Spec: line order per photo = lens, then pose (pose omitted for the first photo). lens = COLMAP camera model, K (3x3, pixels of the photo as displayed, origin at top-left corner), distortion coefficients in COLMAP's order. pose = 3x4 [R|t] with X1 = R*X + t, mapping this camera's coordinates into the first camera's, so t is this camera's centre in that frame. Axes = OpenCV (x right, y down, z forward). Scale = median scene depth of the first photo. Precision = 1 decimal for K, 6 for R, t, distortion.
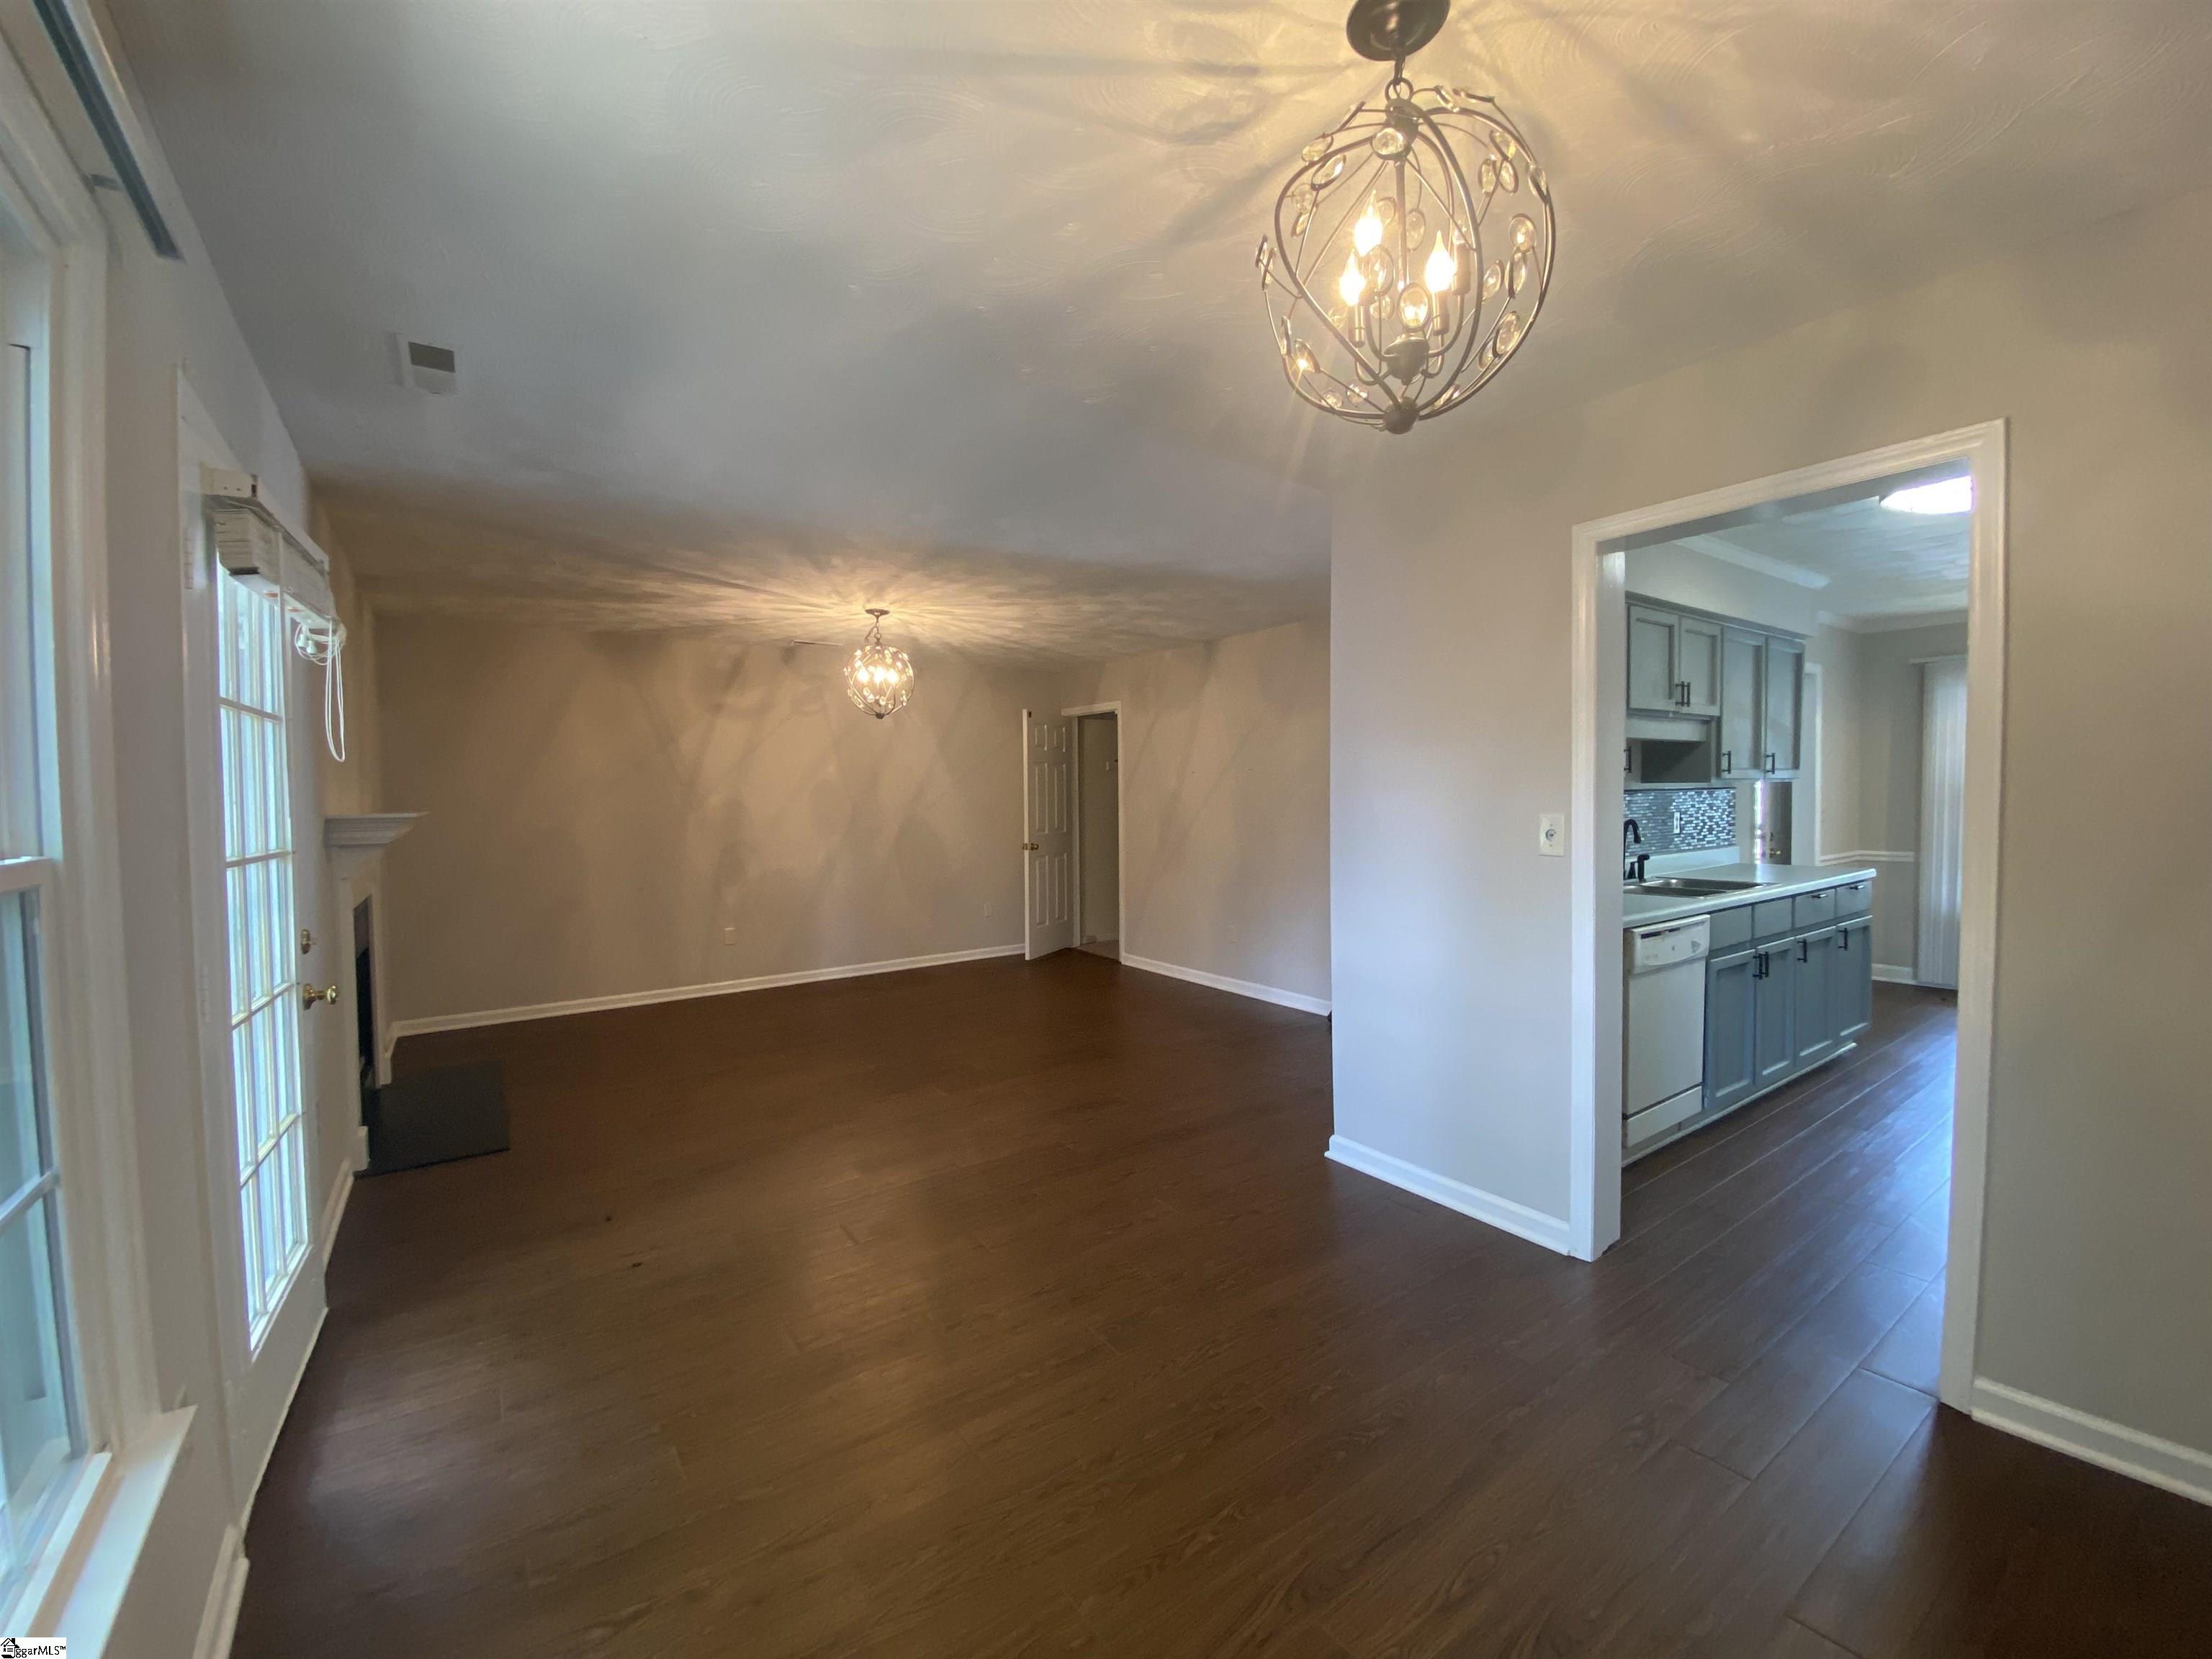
lens RADIAL K [[911.3, 0, 1121.4], [0, 911.3, 829.4], [0, 0, 1]] dist [0.021238, -0.000097]
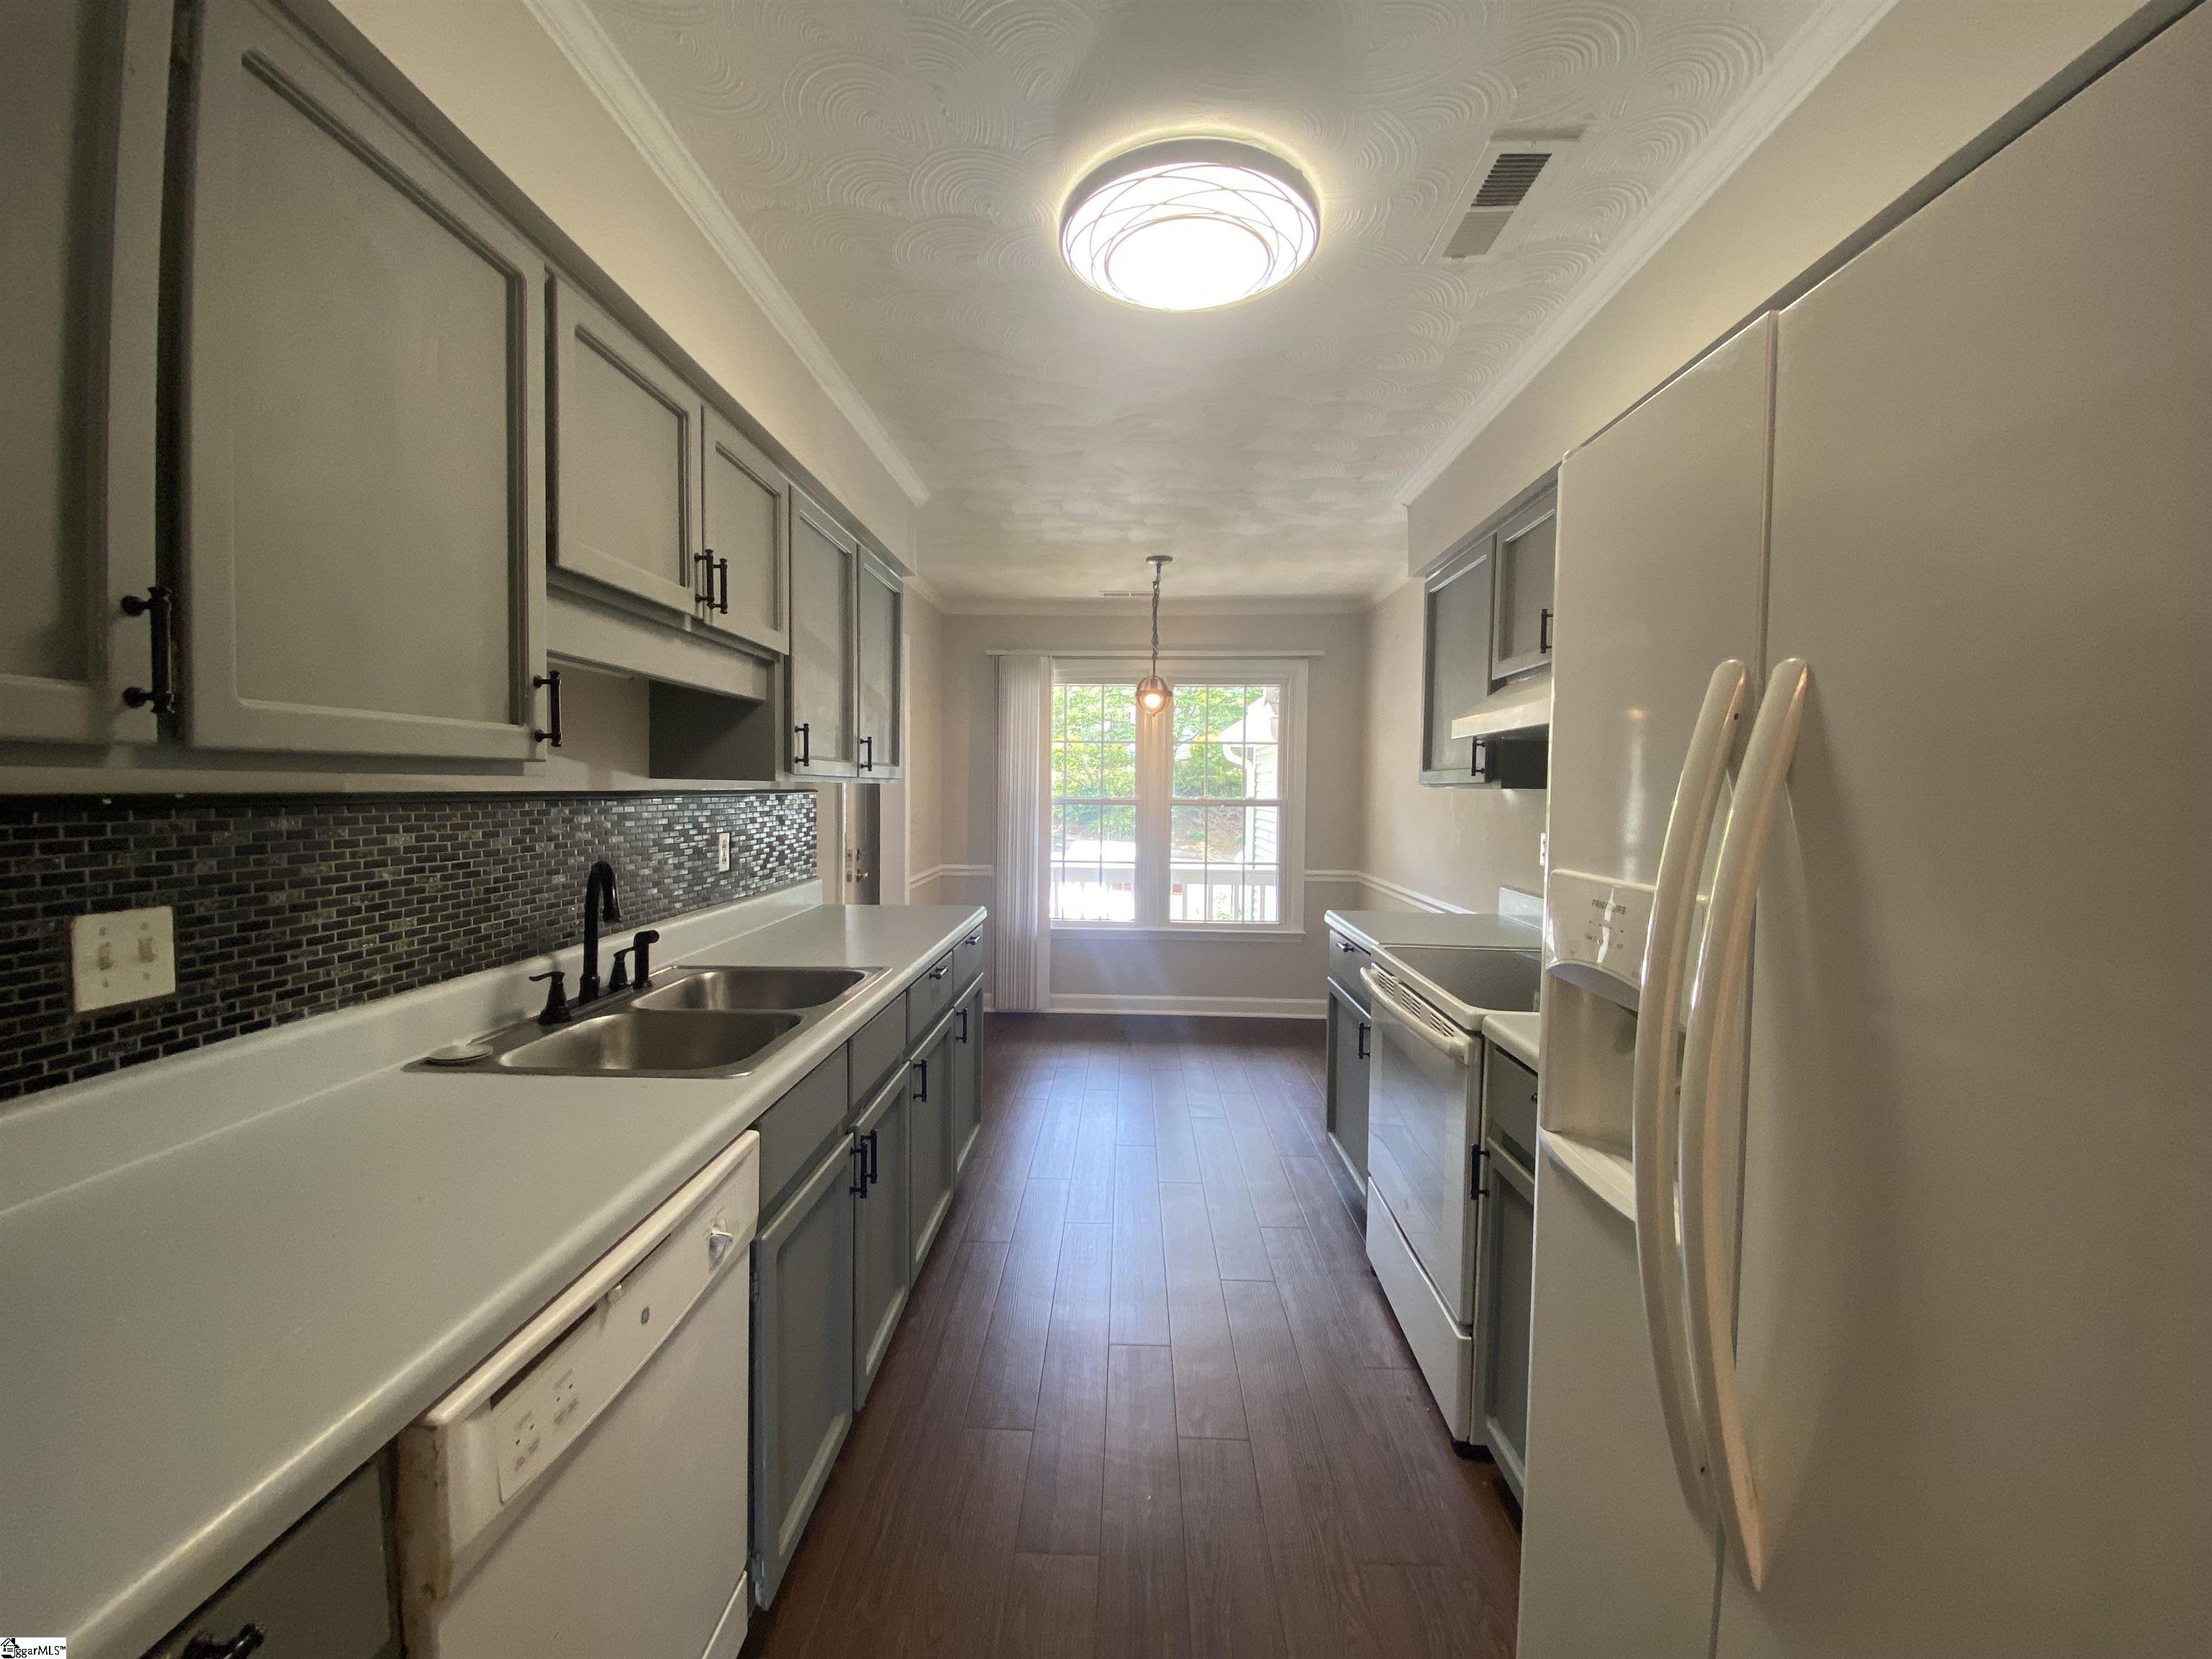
lens RADIAL K [[911.3, 0, 1121.4], [0, 911.3, 829.4], [0, 0, 1]] dist [0.021238, -0.000097]
pose [[0.613206, -0.009525, 0.789866, 0.329873], [0.002881, 0.999948, 0.009822, -0.026542], [-0.789918, -0.003747, 0.613201, 0.493878]]
